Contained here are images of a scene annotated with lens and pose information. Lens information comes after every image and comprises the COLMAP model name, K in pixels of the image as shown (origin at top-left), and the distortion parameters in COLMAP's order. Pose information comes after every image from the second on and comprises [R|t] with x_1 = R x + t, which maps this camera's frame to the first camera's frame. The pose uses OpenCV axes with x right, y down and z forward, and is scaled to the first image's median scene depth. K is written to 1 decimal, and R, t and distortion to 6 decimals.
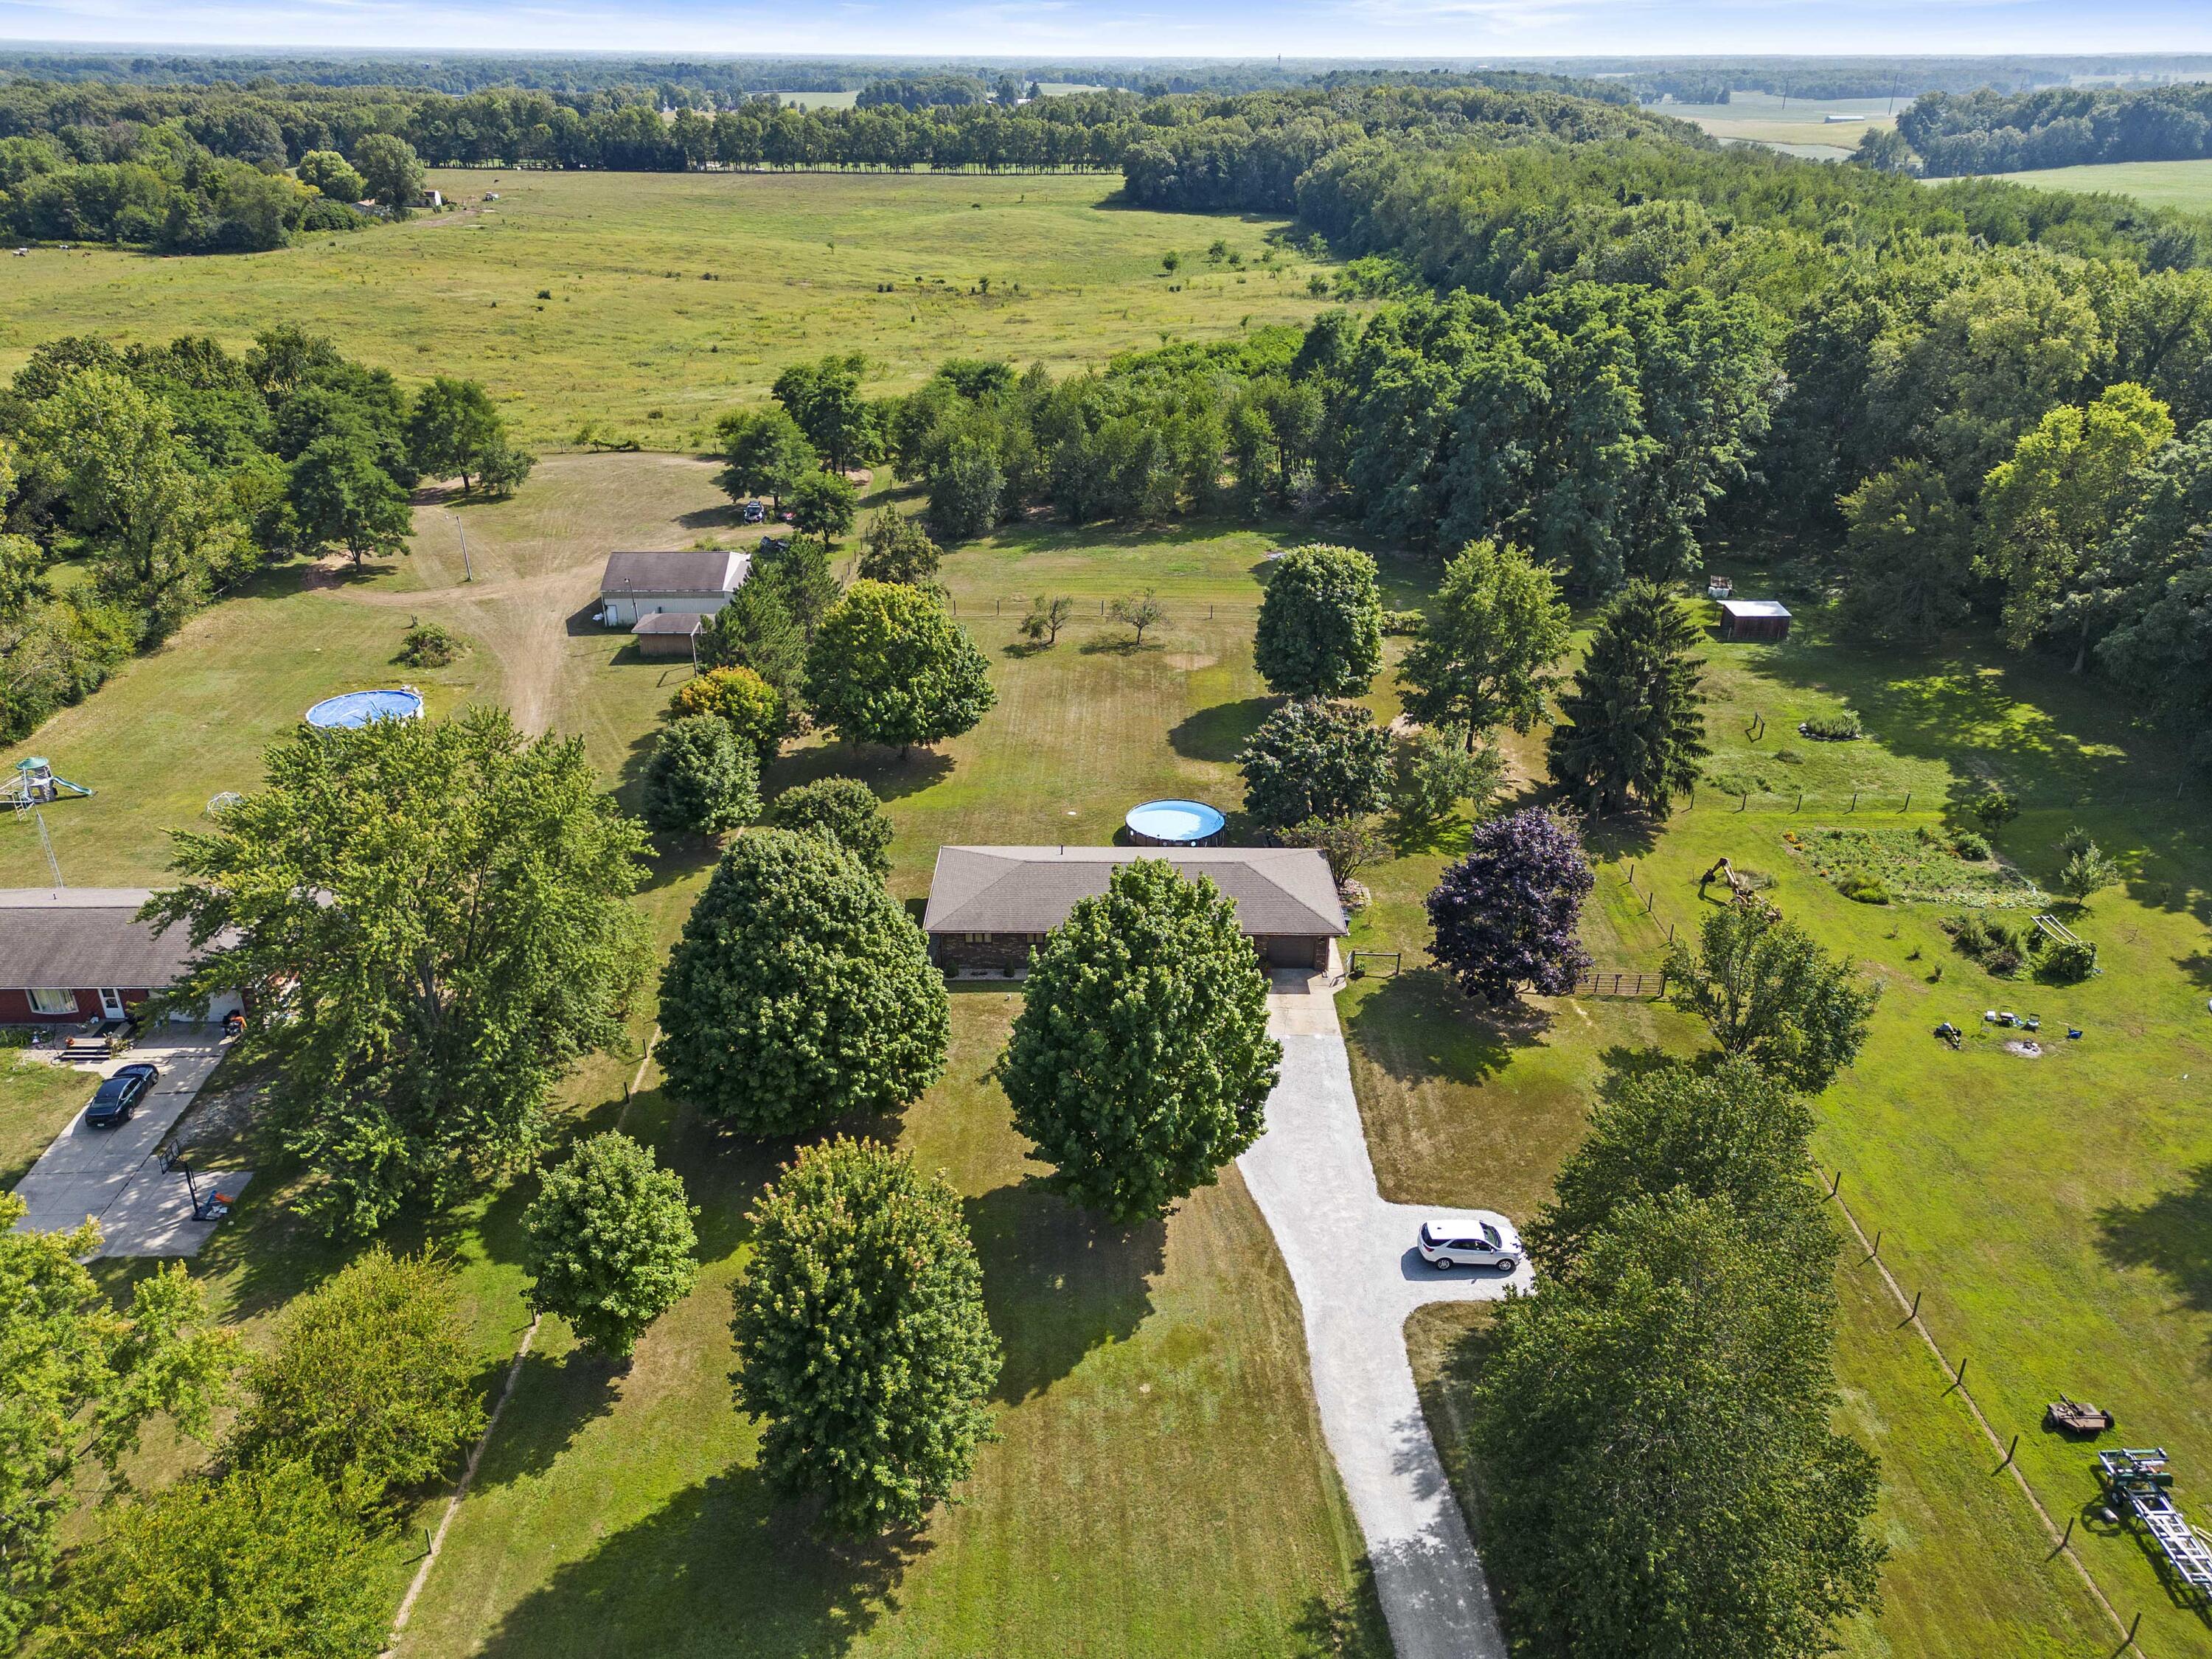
lens RADIAL K [[1599.8, 0, 1105.4], [0, 1599.8, 815.0], [0, 0, 1]] dist [0.079180, -0.077127]
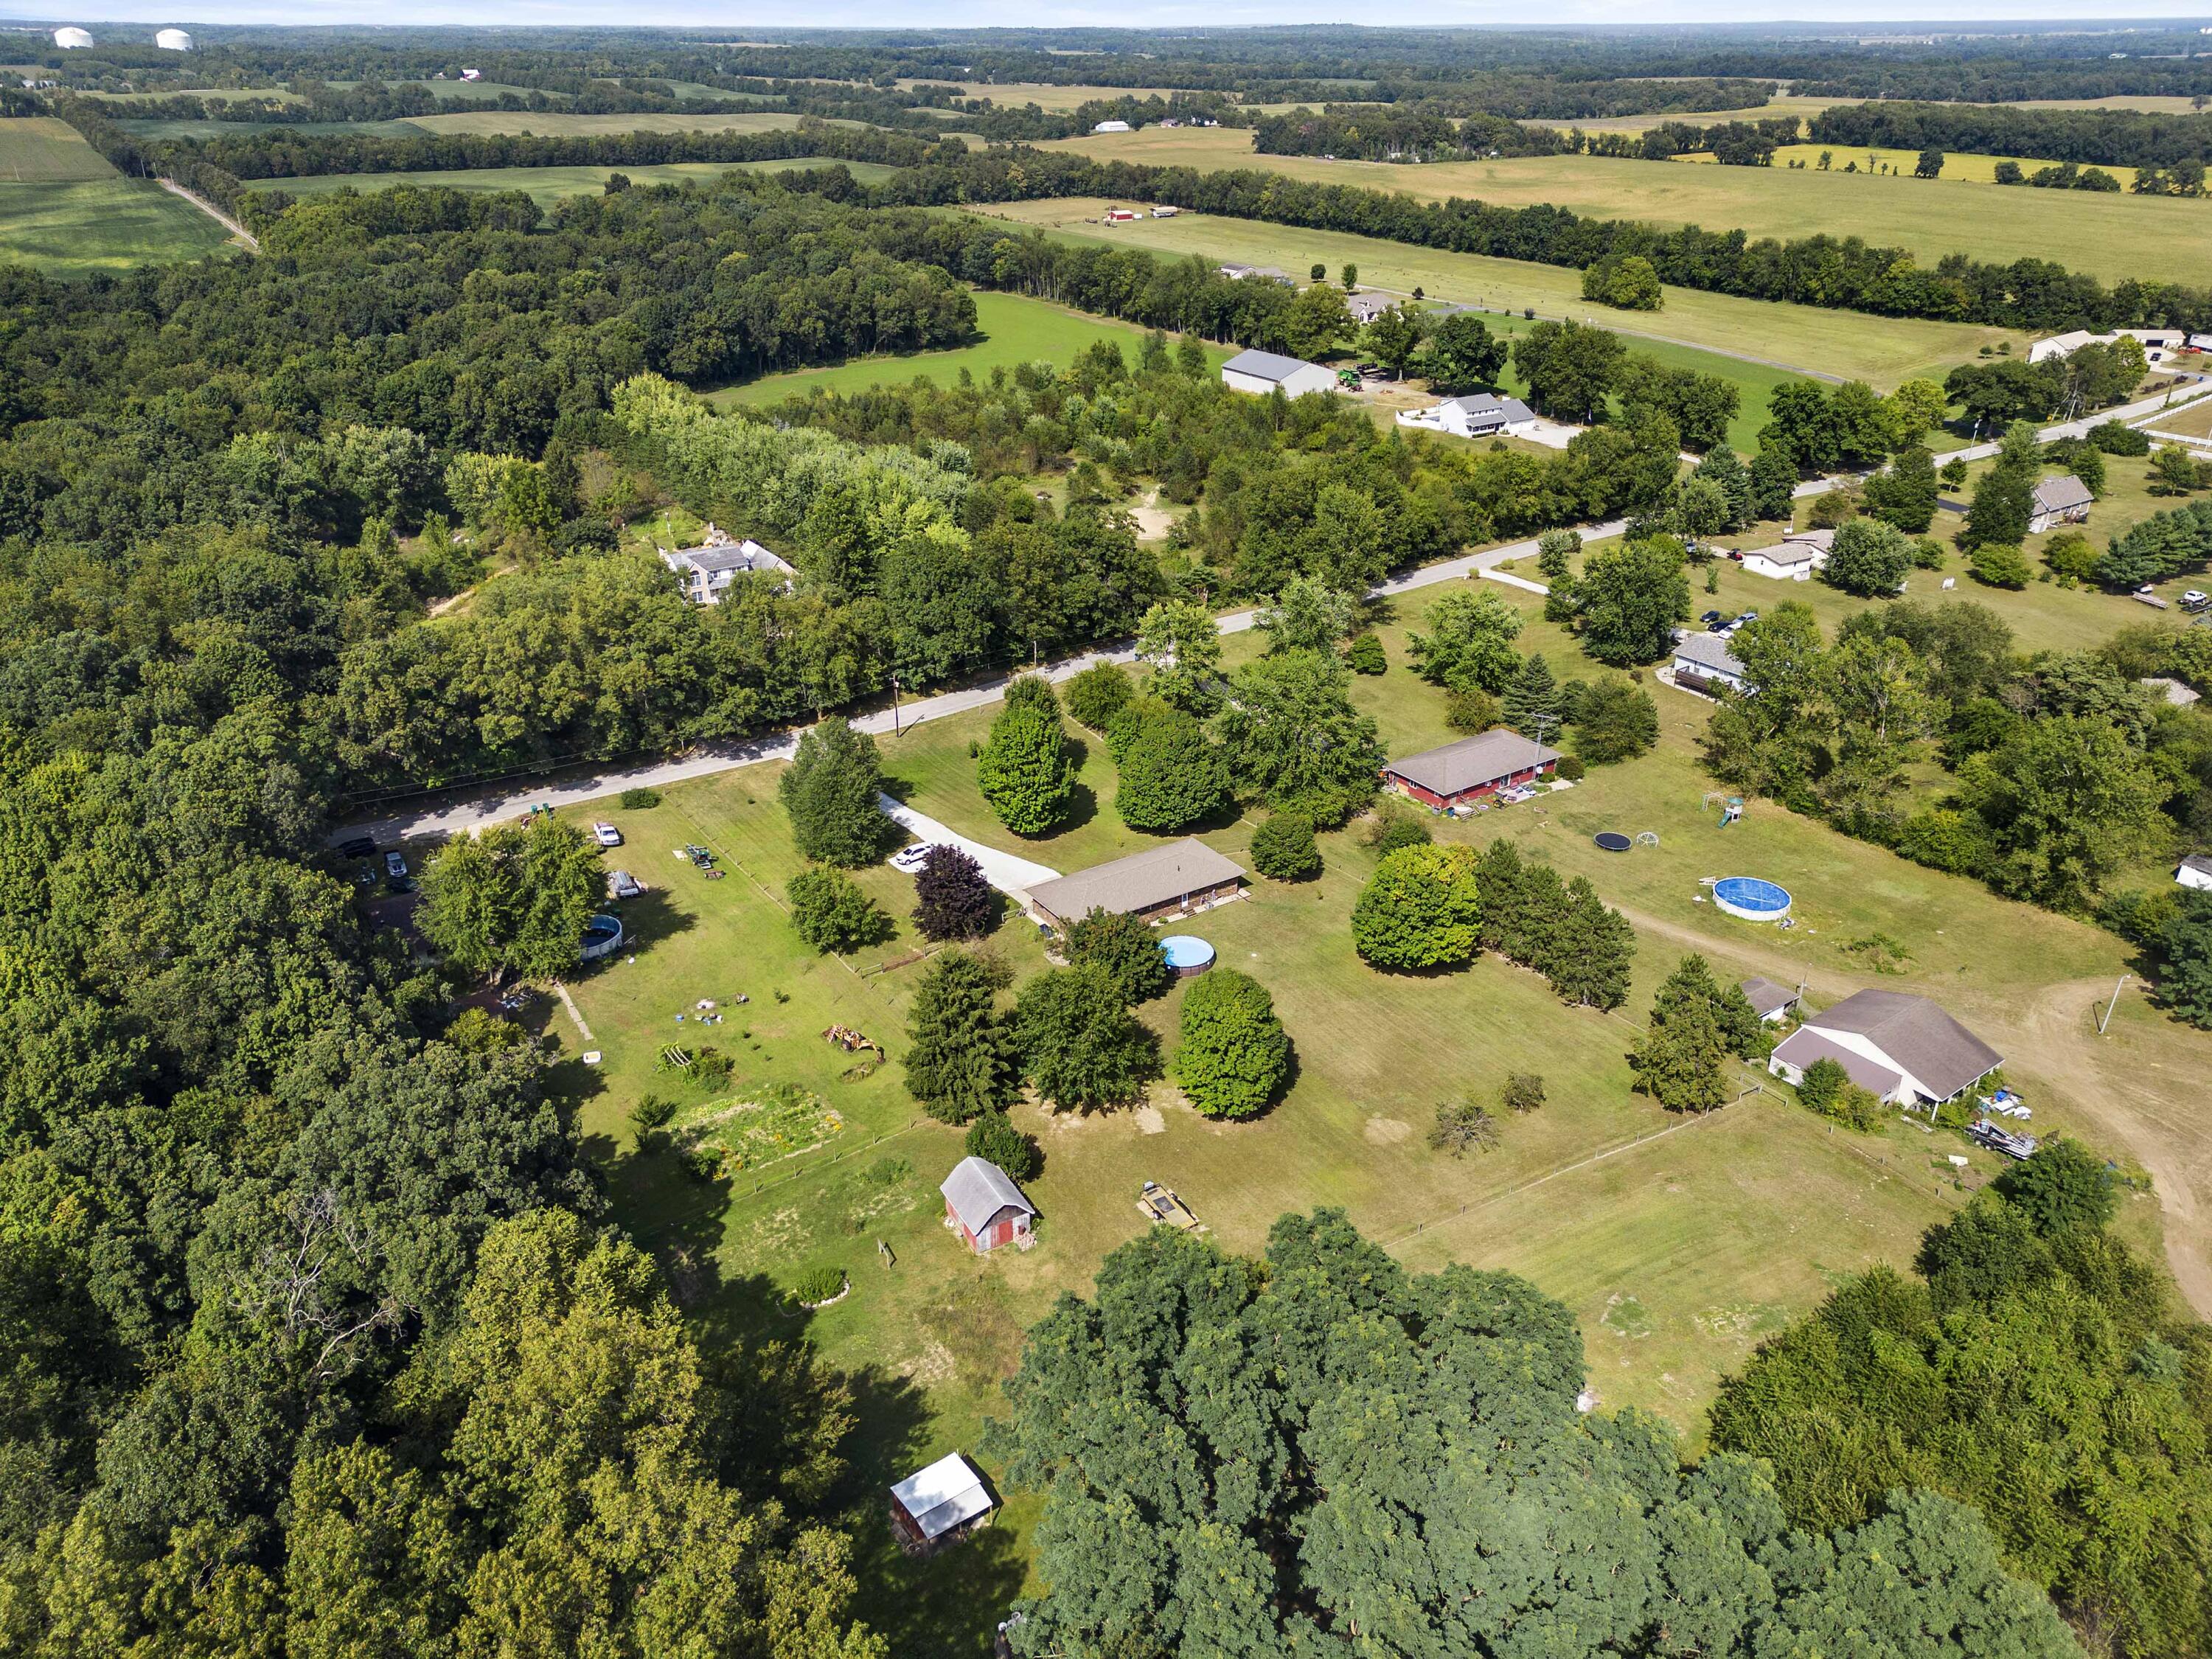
lens RADIAL K [[1604.6, 0, 1106.0], [0, 1604.6, 829.5], [0, 0, 1]] dist [0.051247, -0.023693]
pose [[-0.829133, 0.243756, -0.503112, 0.598976], [-0.245005, 0.650477, 0.718924, -0.820048], [0.502505, 0.719349, -0.479610, 1.109782]]
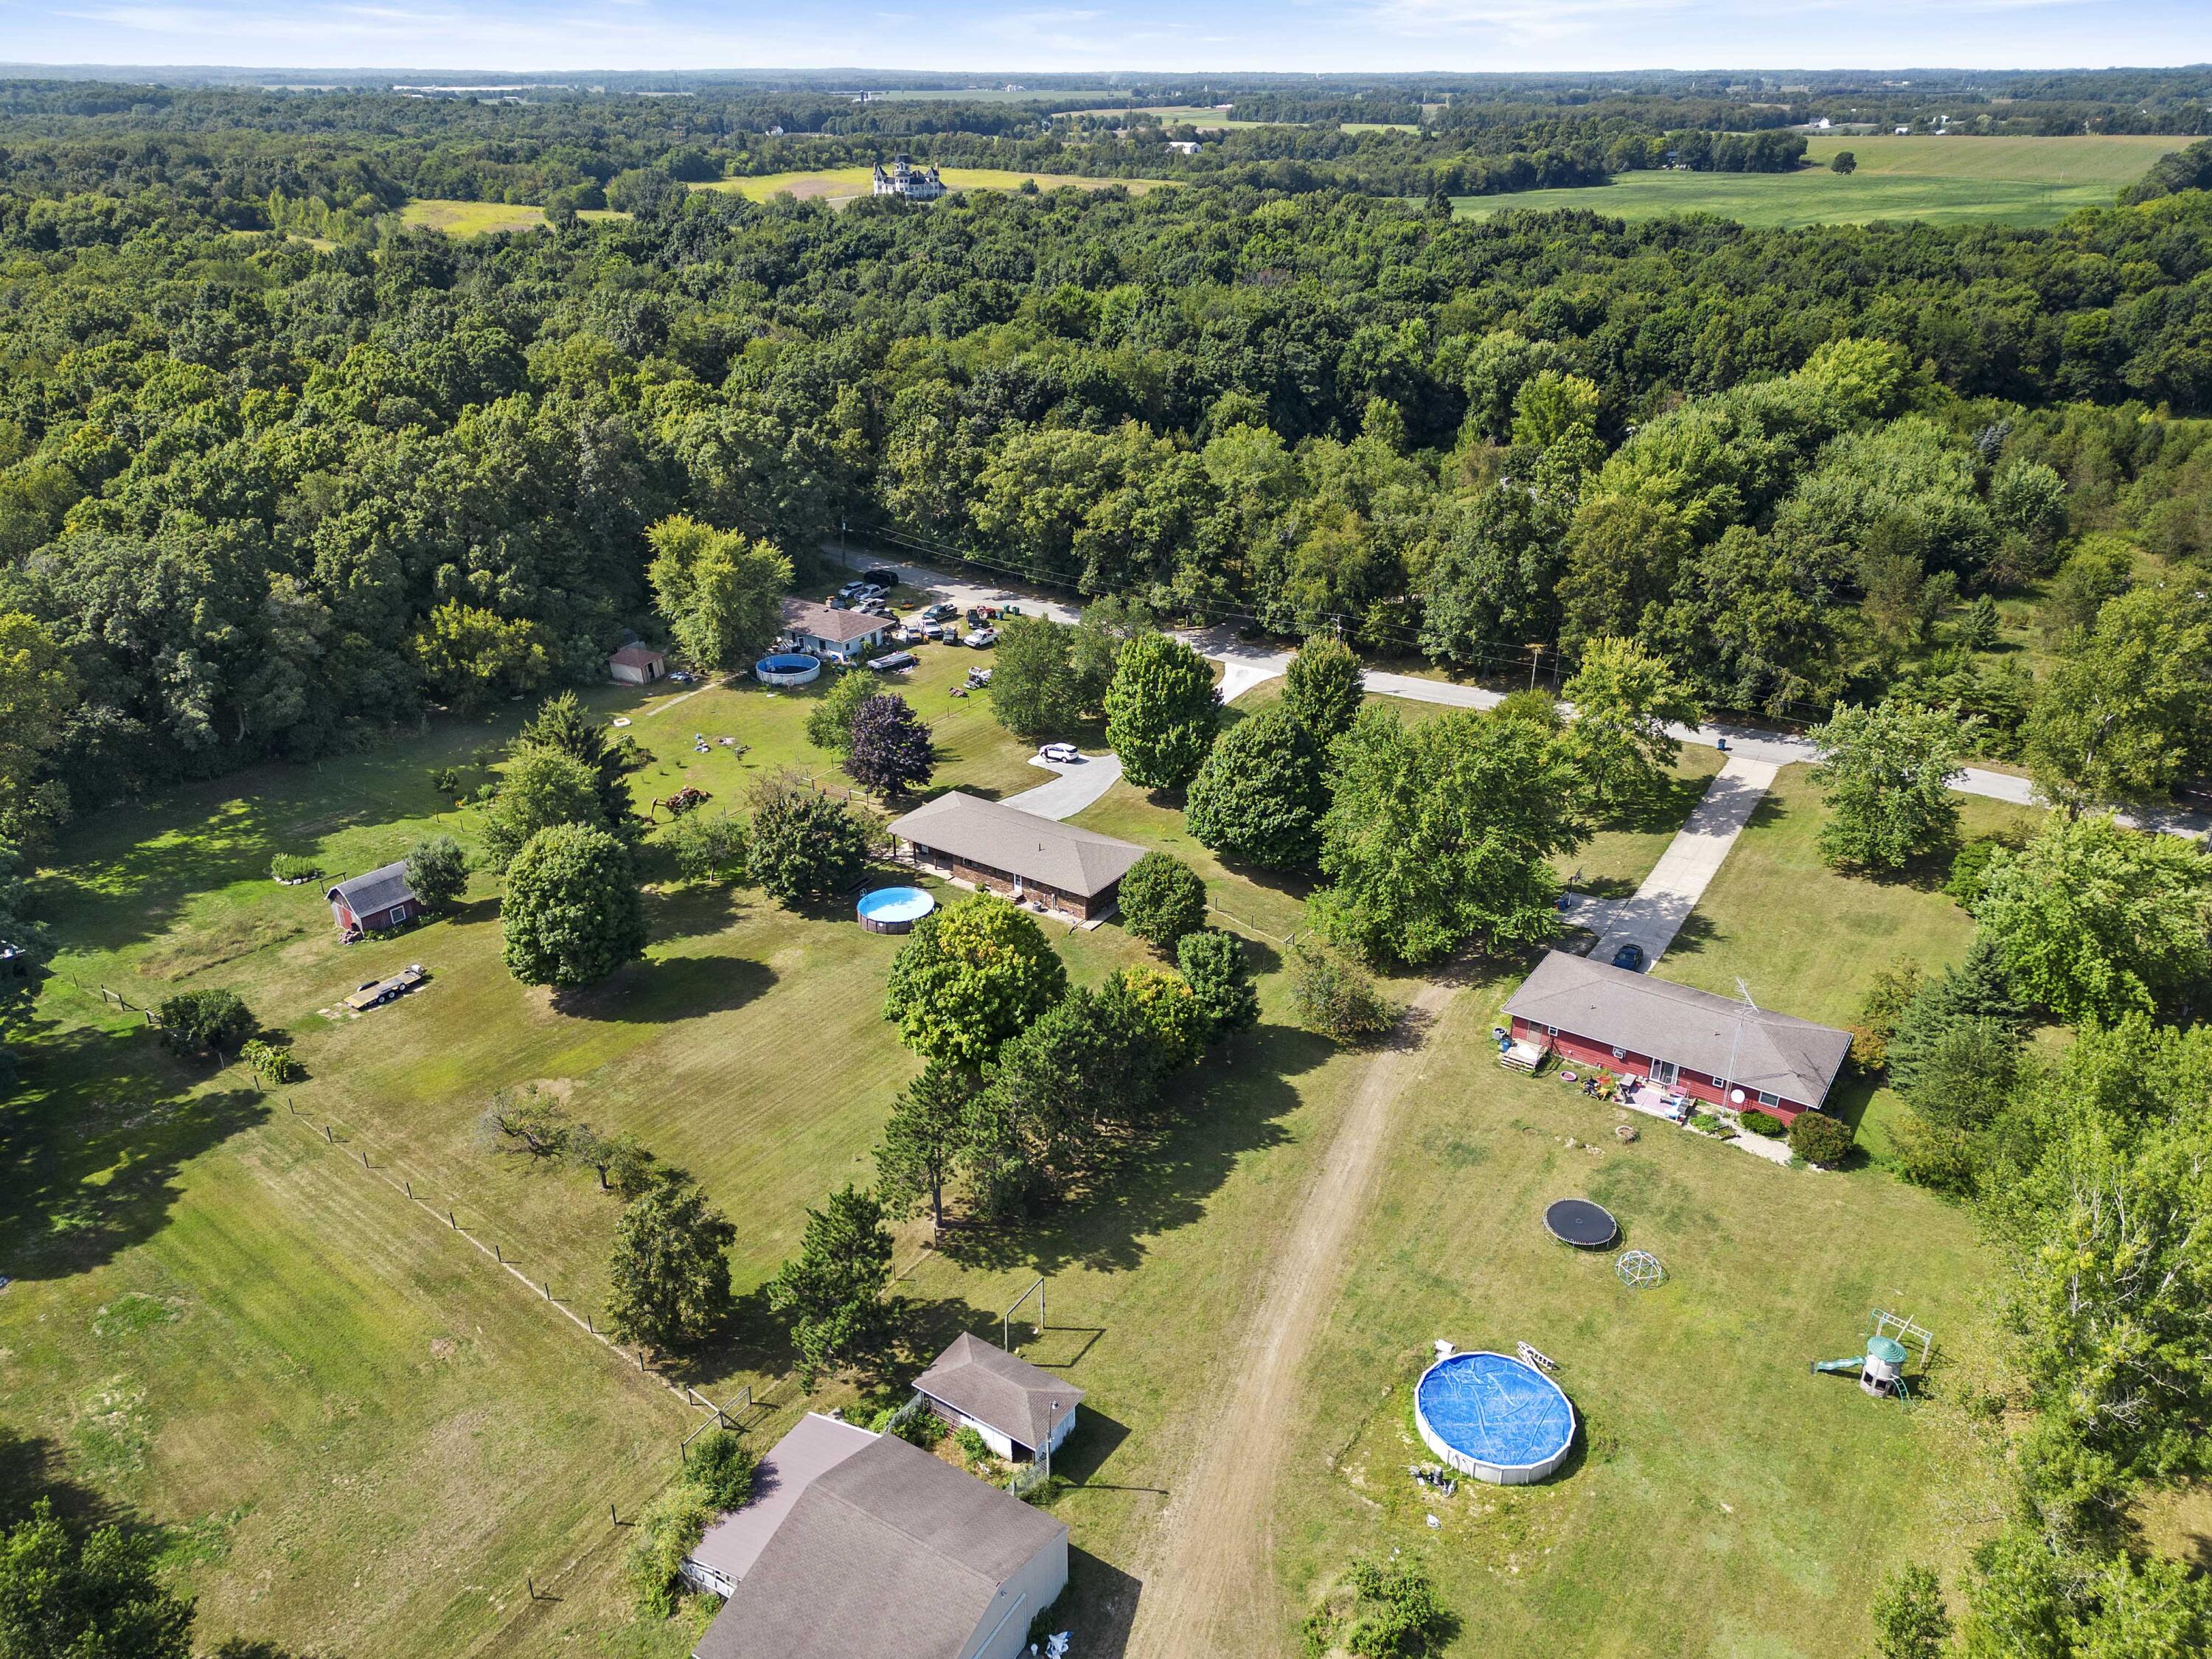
lens RADIAL K [[1604.6, 0, 1106.0], [0, 1604.6, 829.5], [0, 0, 1]] dist [0.051247, -0.023693]
pose [[-0.823653, -0.247251, 0.510355, -0.497446], [0.238066, 0.666054, 0.706892, -0.615657], [-0.514704, 0.703732, -0.489735, 1.015316]]
